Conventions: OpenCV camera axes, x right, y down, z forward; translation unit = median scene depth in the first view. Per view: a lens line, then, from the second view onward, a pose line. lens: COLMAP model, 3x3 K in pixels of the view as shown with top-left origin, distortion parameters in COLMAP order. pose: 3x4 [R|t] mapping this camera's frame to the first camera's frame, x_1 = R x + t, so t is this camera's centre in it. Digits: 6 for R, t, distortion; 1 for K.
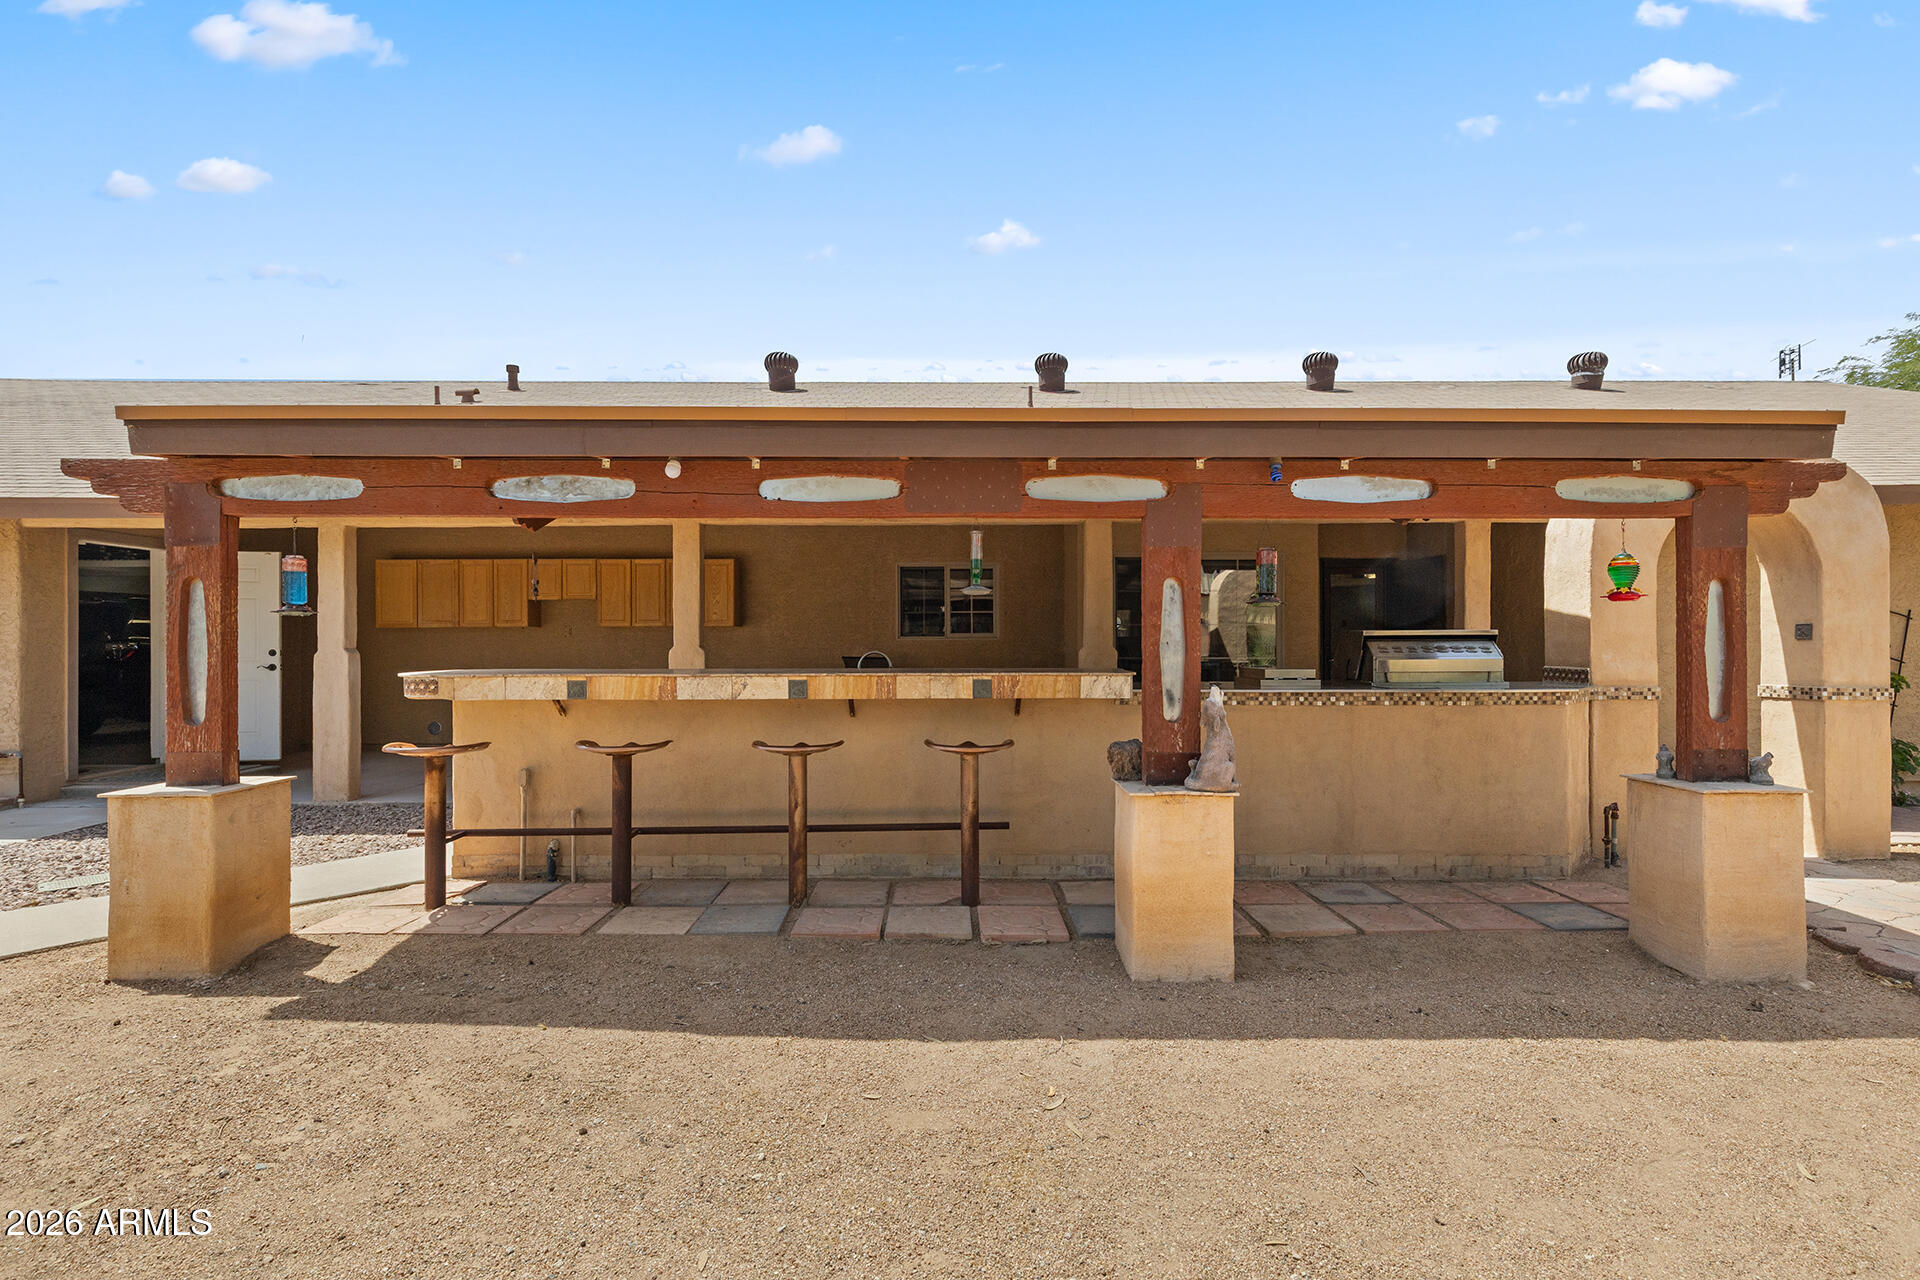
lens RADIAL K [[865.7, 0, 953.0], [0, 865.7, 644.1], [0, 0, 1]] dist [0.005617, 0.000266]
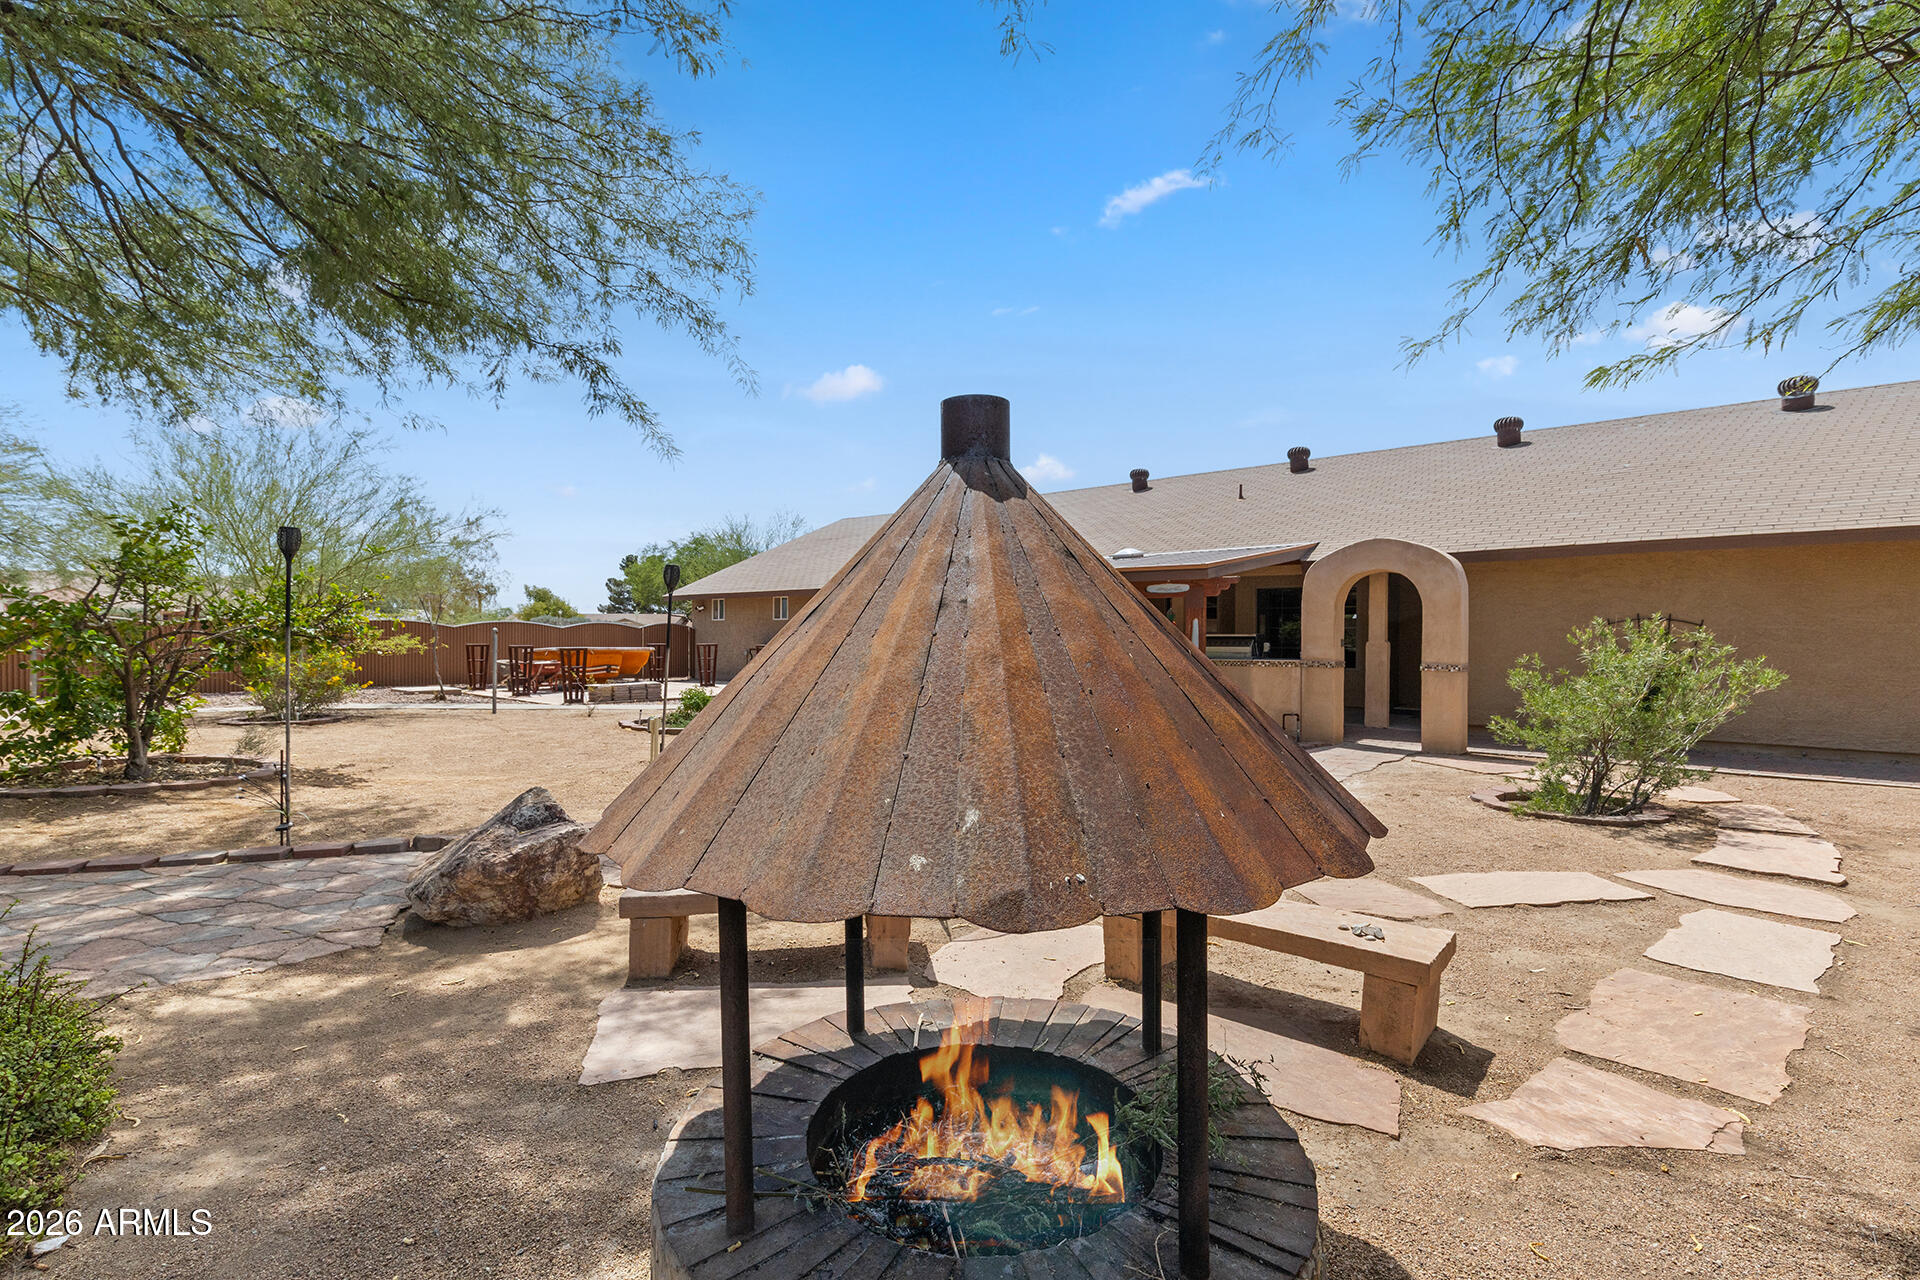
lens RADIAL K [[865.7, 0, 953.0], [0, 865.7, 644.1], [0, 0, 1]] dist [0.005617, 0.000266]
pose [[0.744301, 0.015322, -0.667669, 1.519031], [-0.007036, 0.999861, 0.015102, -0.016929], [0.667808, -0.006542, 0.744305, -1.154949]]
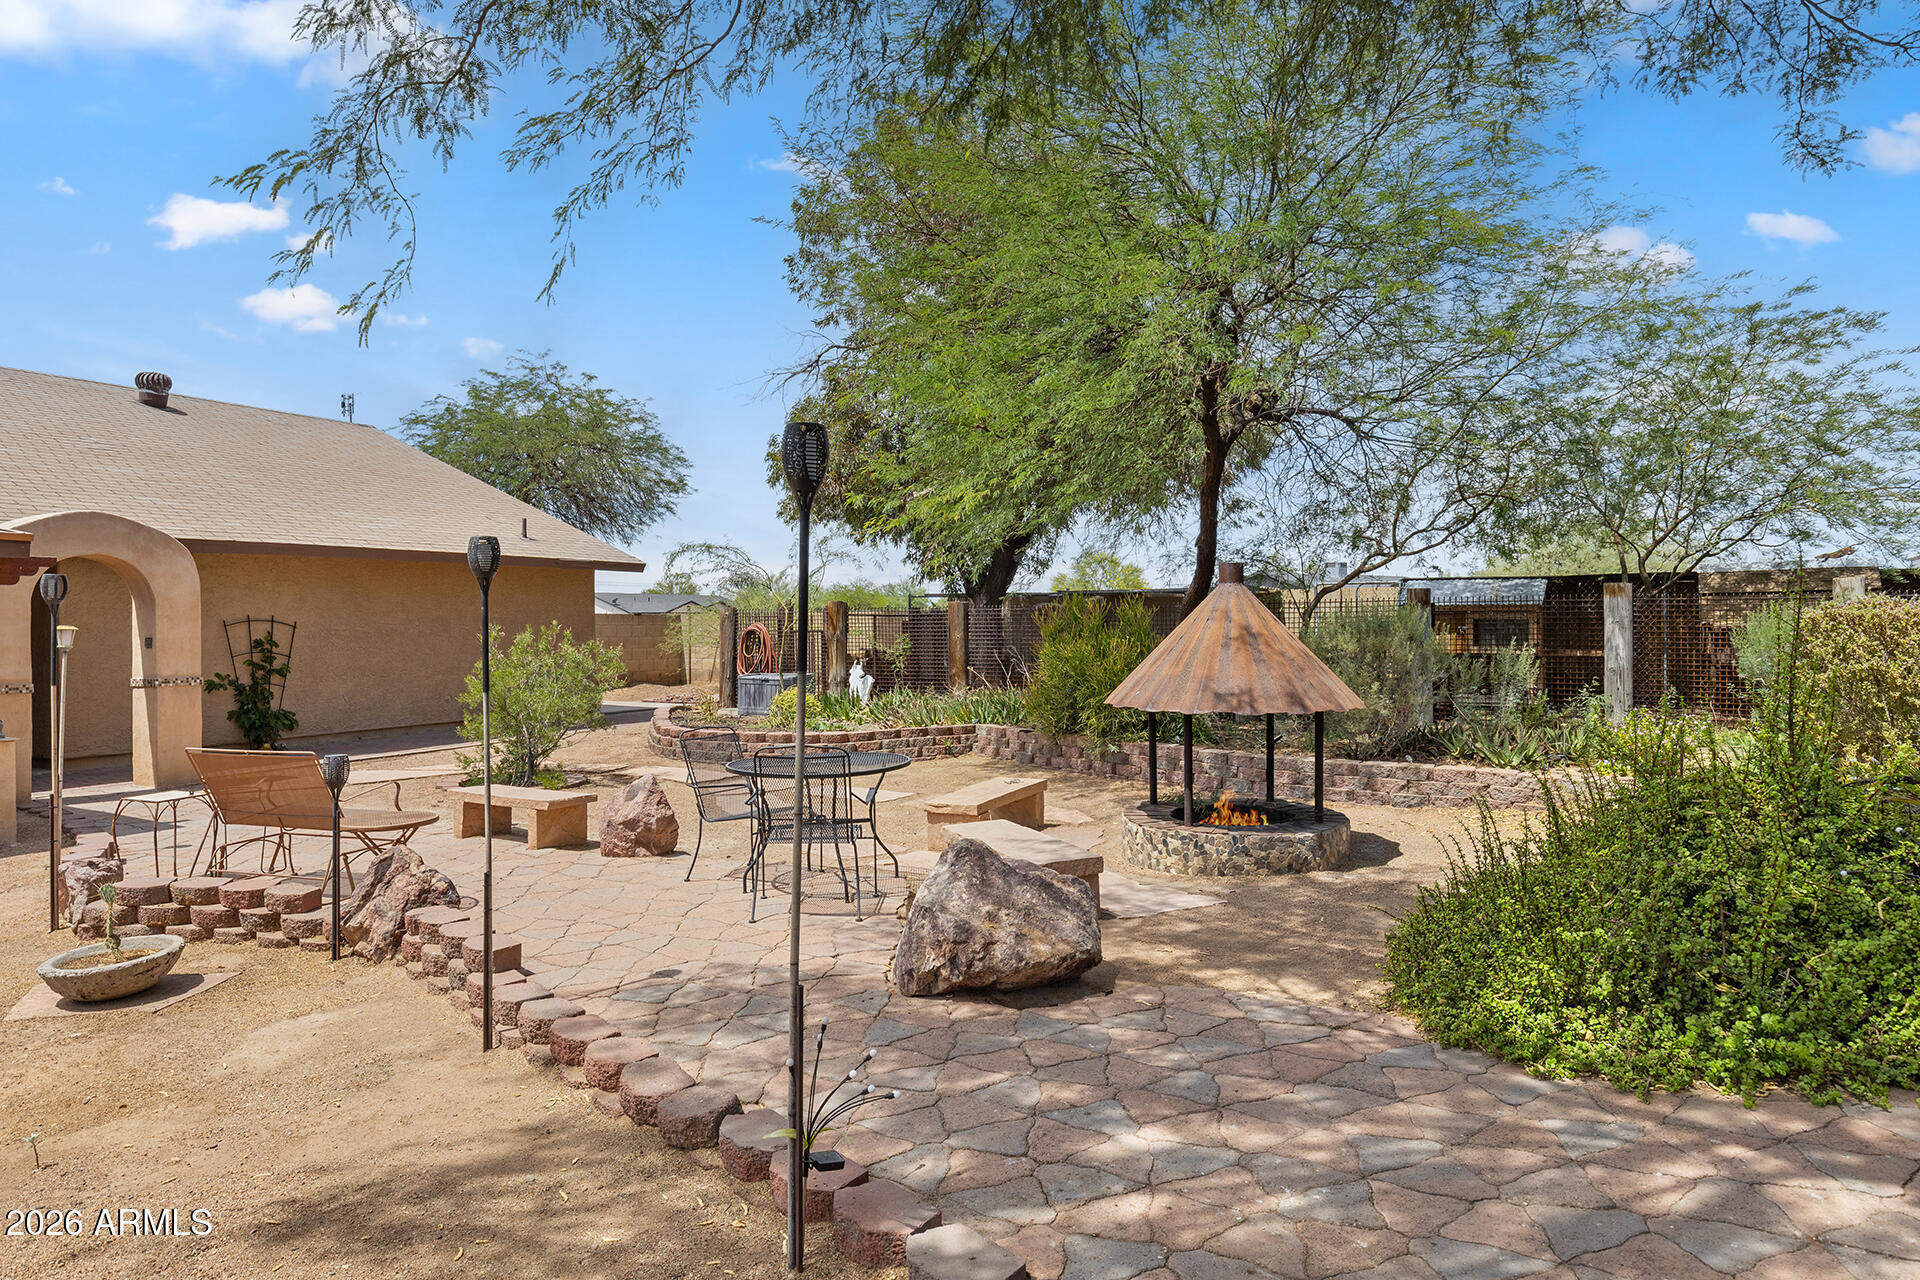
lens RADIAL K [[1151.5, 0, 963.4], [0, 1151.5, 613.9], [0, 0, 1]] dist [-0.000201, 0.000451]
pose [[0.462639, 0.004451, 0.886536, -0.159812], [0.004724, 0.999961, -0.007486, -0.043640], [-0.886534, 0.007651, 0.462600, -1.236718]]
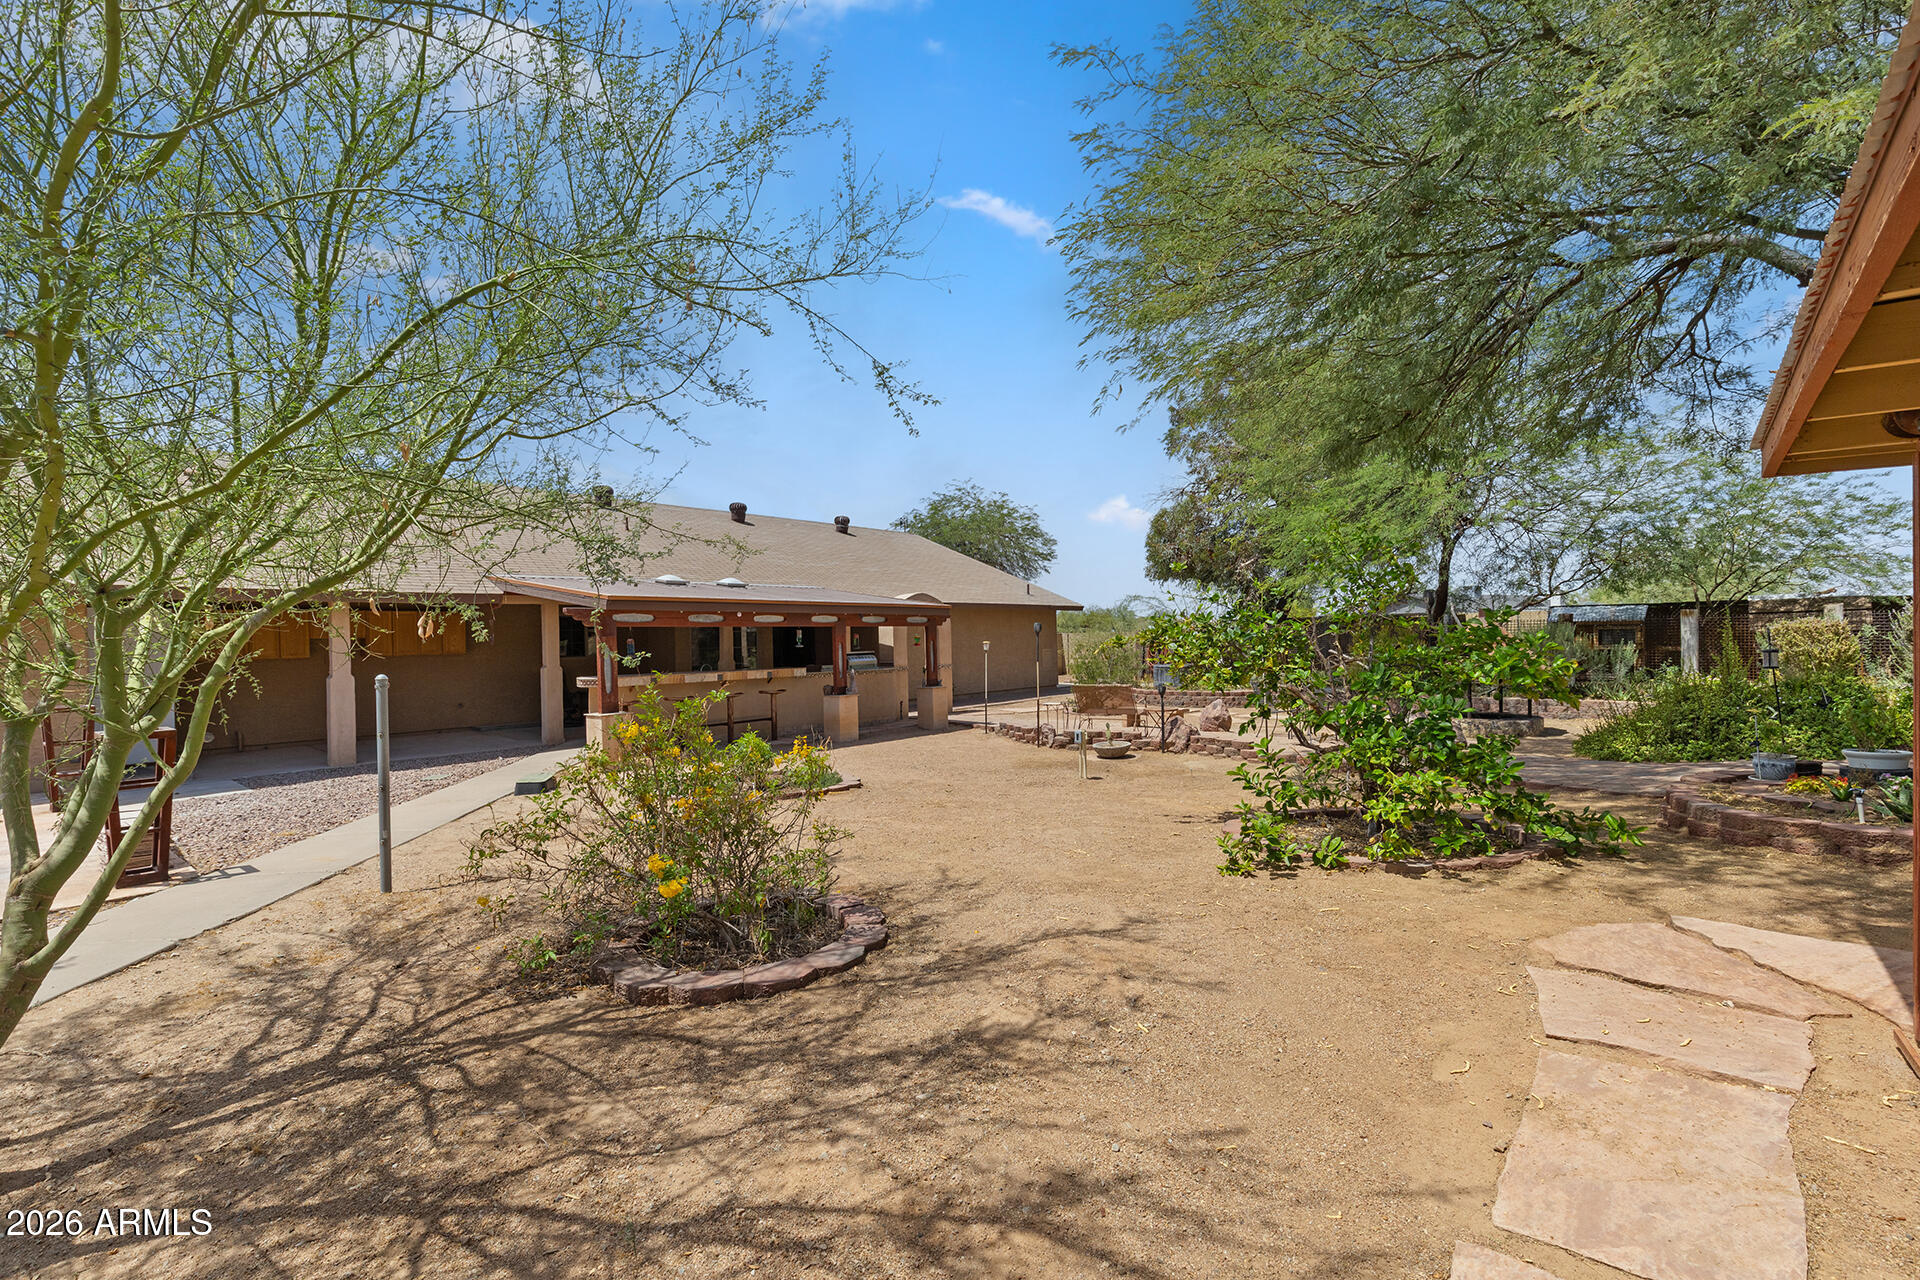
lens RADIAL K [[865.7, 0, 953.0], [0, 865.7, 644.1], [0, 0, 1]] dist [0.005617, 0.000266]
pose [[0.641539, -0.015812, 0.766928, -1.661625], [0.018731, 0.999812, 0.004945, -0.053136], [-0.766862, 0.011193, 0.641715, -1.303317]]
